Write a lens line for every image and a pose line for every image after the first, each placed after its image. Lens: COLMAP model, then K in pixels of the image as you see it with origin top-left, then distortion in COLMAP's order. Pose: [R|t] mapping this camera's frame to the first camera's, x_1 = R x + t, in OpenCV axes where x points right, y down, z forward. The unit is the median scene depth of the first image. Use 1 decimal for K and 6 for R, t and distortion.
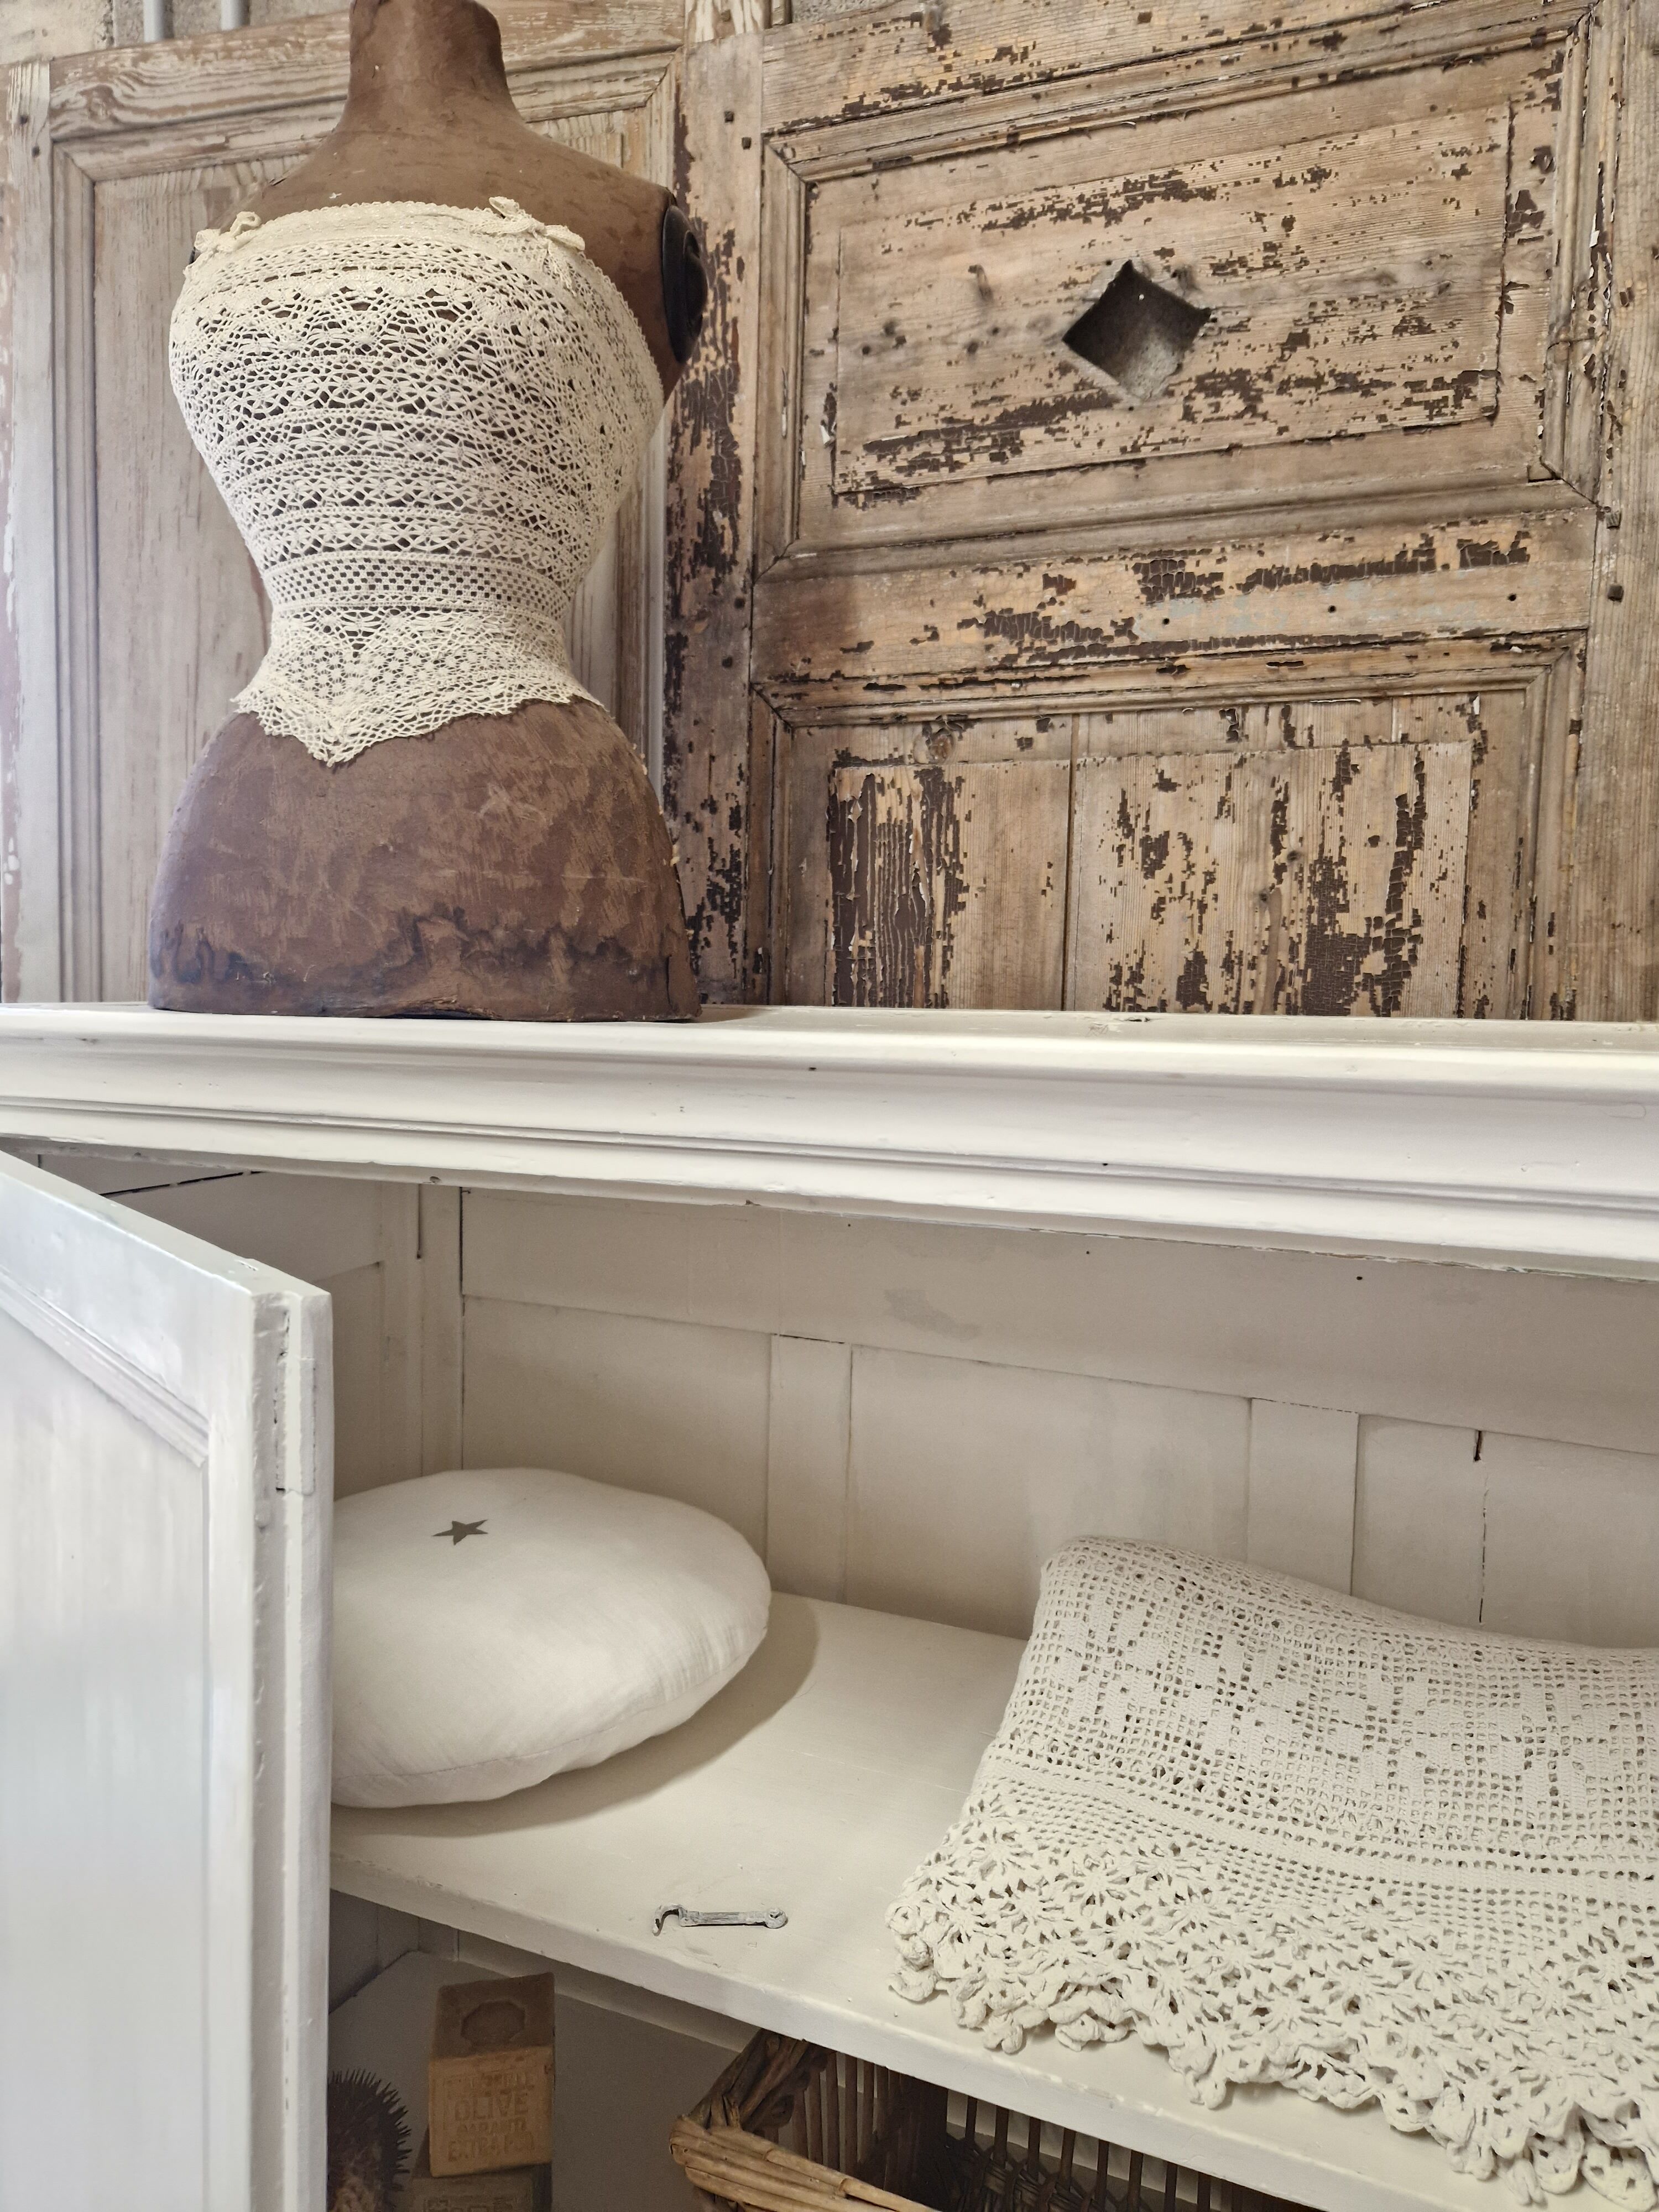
lens RADIAL K [[1485.0, 0, 843.9], [0, 1485.0, 1110.2], [0, 0, 1]] dist [0.059794, -0.044568]
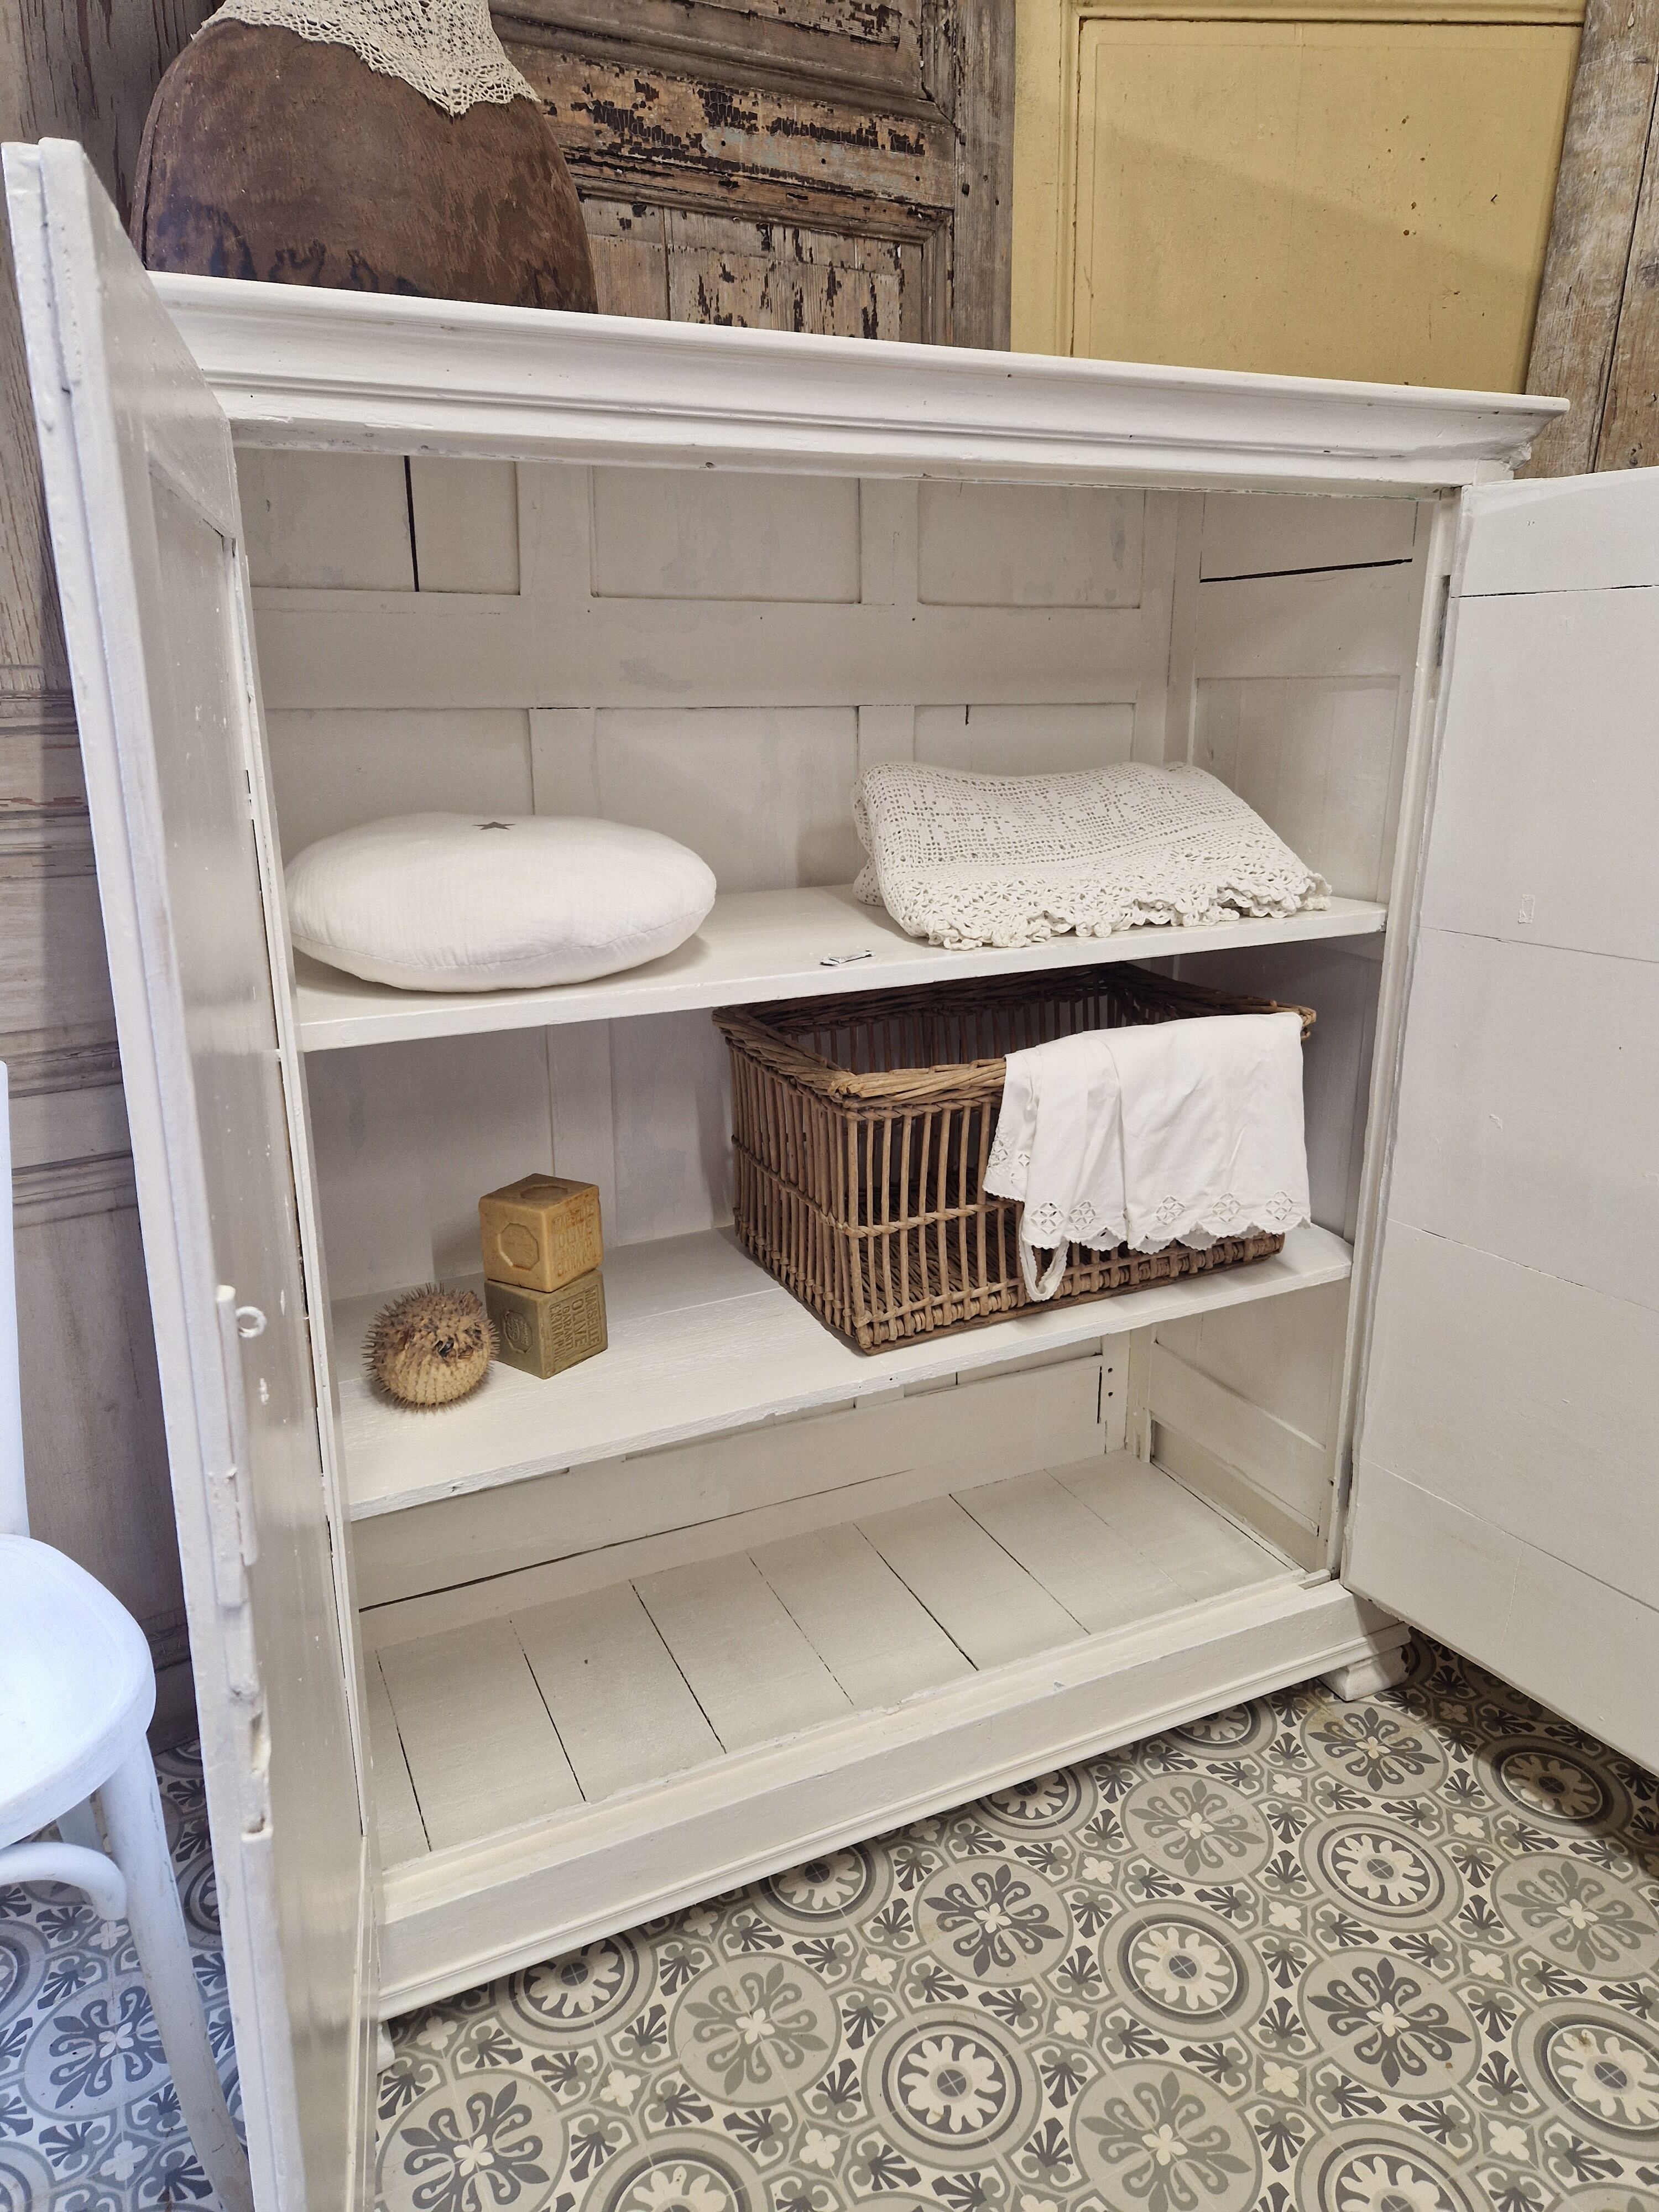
lens RADIAL K [[1485.0, 0, 824.0], [0, 1485.0, 1101.7], [0, 0, 1]] dist [0.059794, -0.044568]
pose [[0.648898, -0.231019, 0.724956, -0.948913], [0.081150, 0.968371, 0.235951, 0.209280], [-0.756535, -0.094278, 0.647121, -0.051199]]
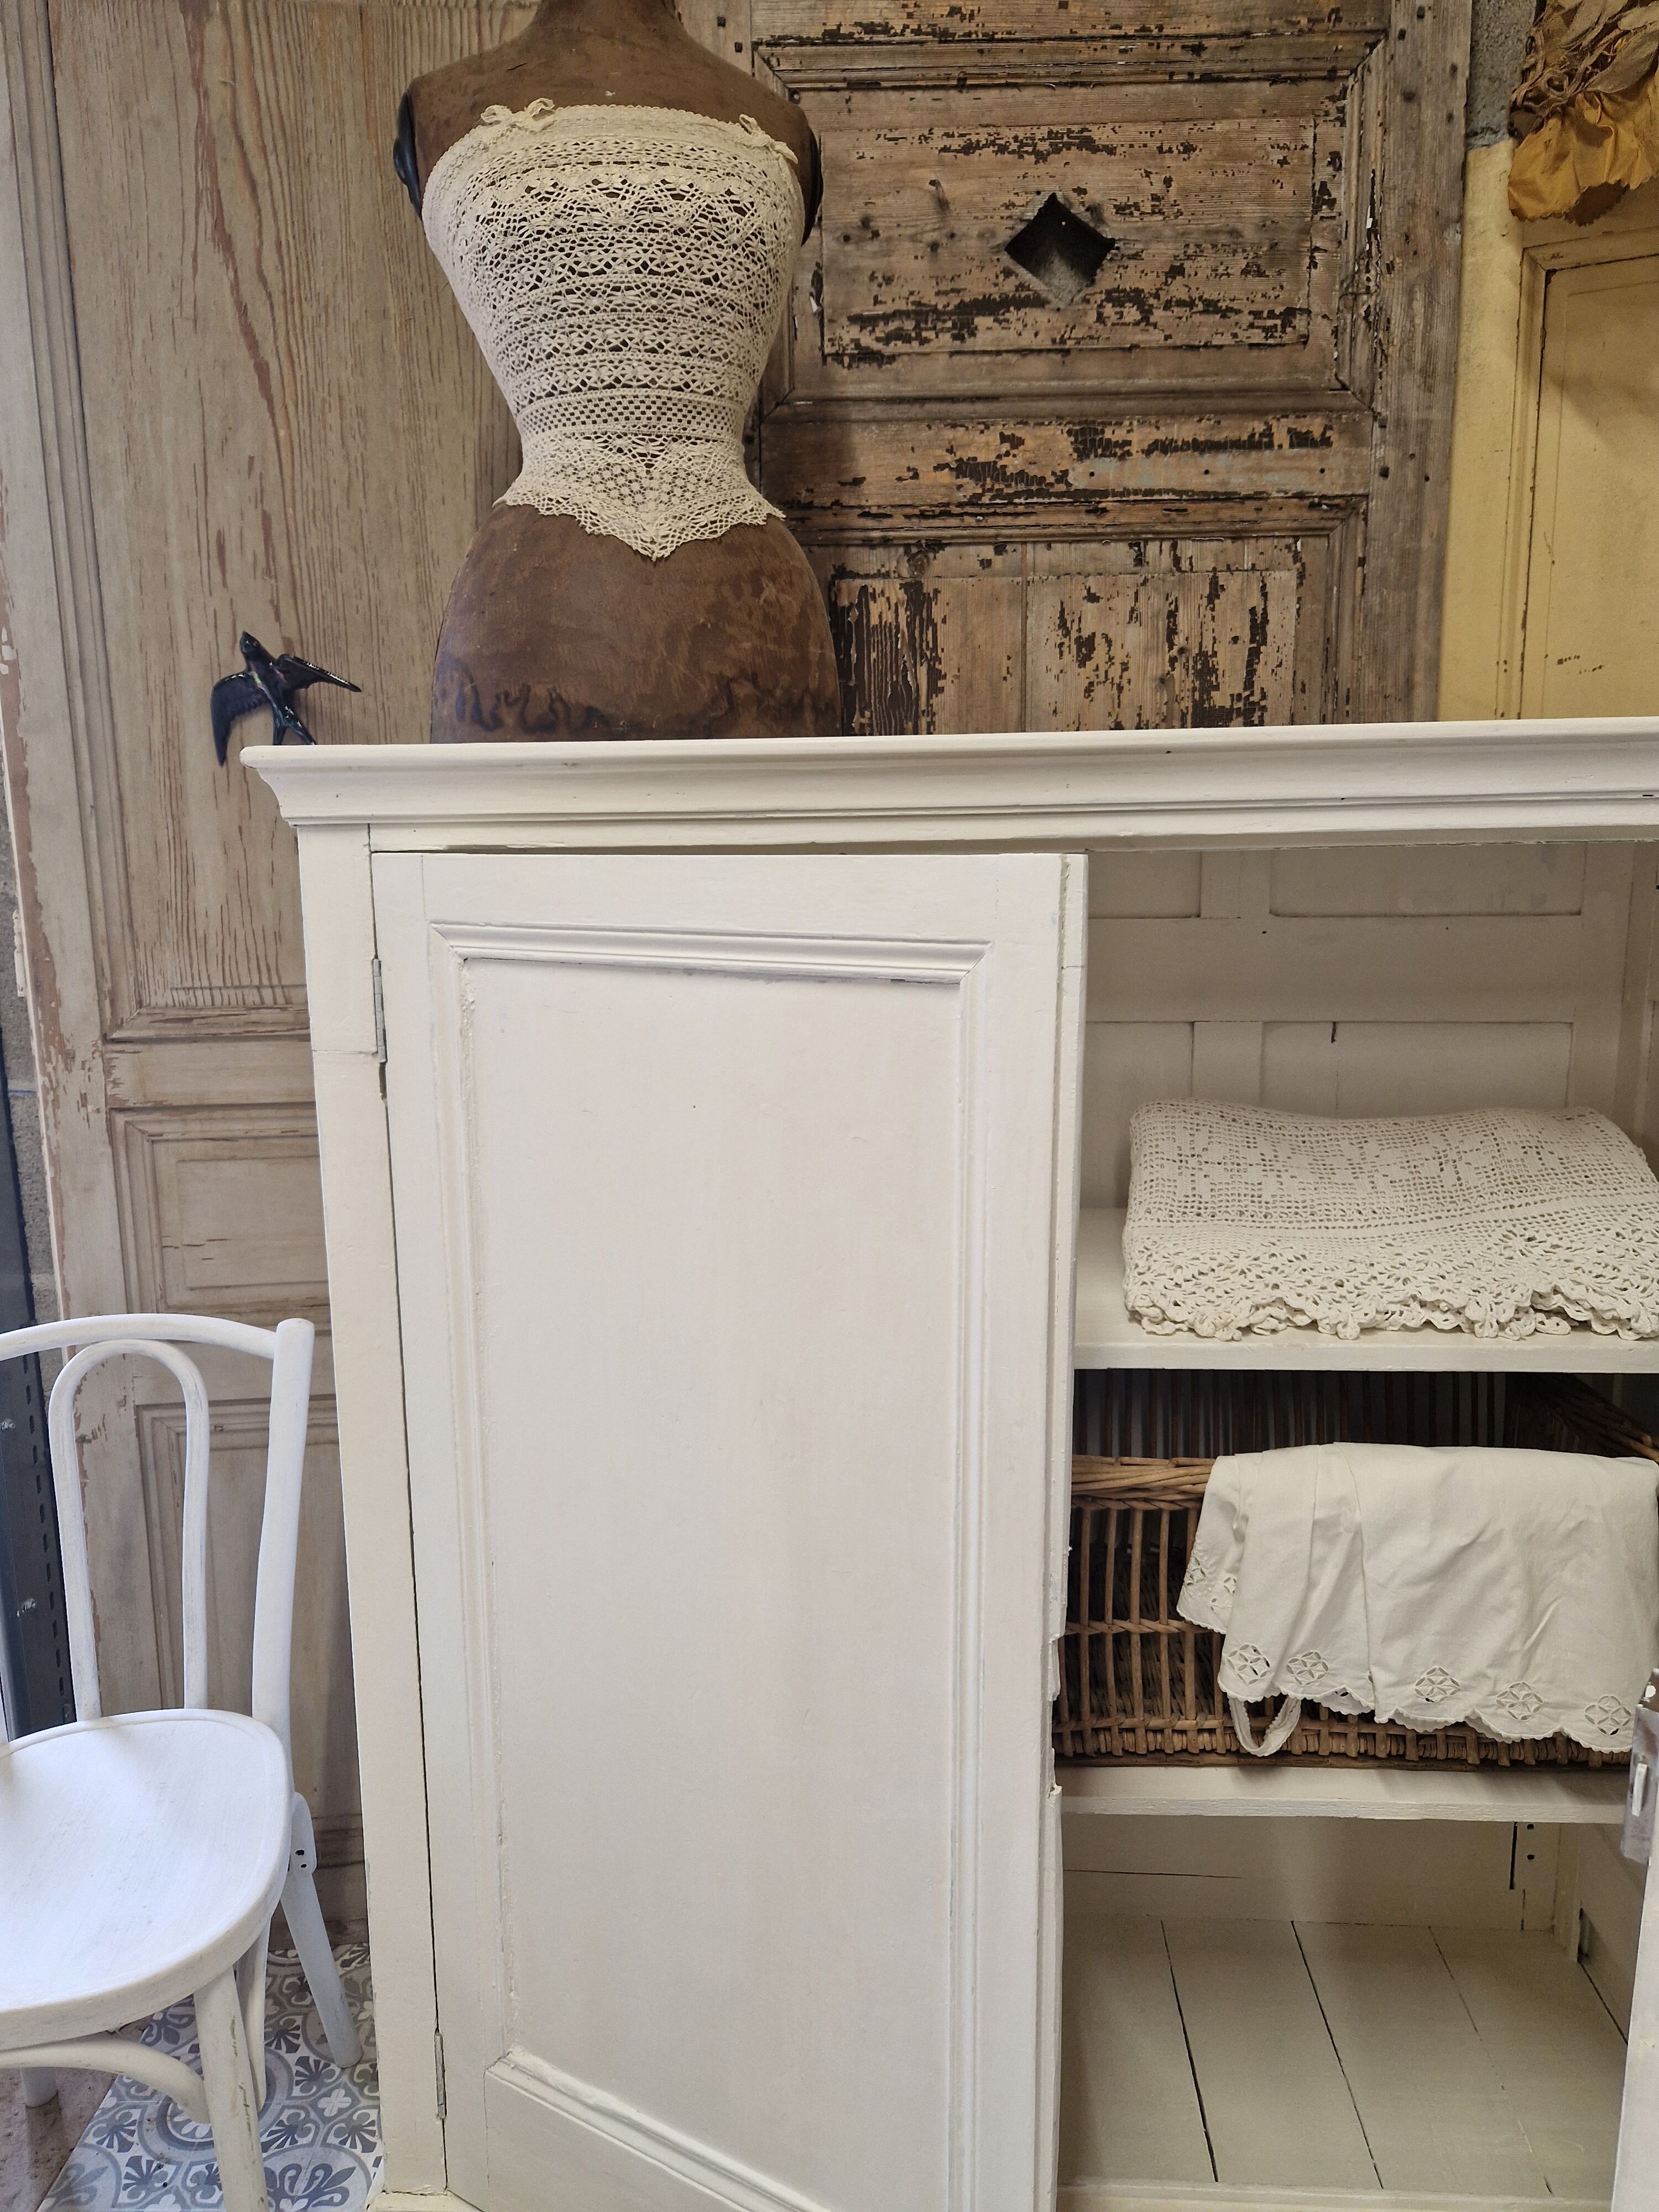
lens RADIAL K [[1485.0, 0, 821.2], [0, 1485.0, 1108.4], [0, 0, 1]] dist [0.059794, -0.044568]
pose [[0.935094, -0.092223, 0.342190, -0.553160], [0.059993, 0.992805, 0.103626, 0.095876], [-0.349285, -0.076371, 0.933899, -0.250837]]
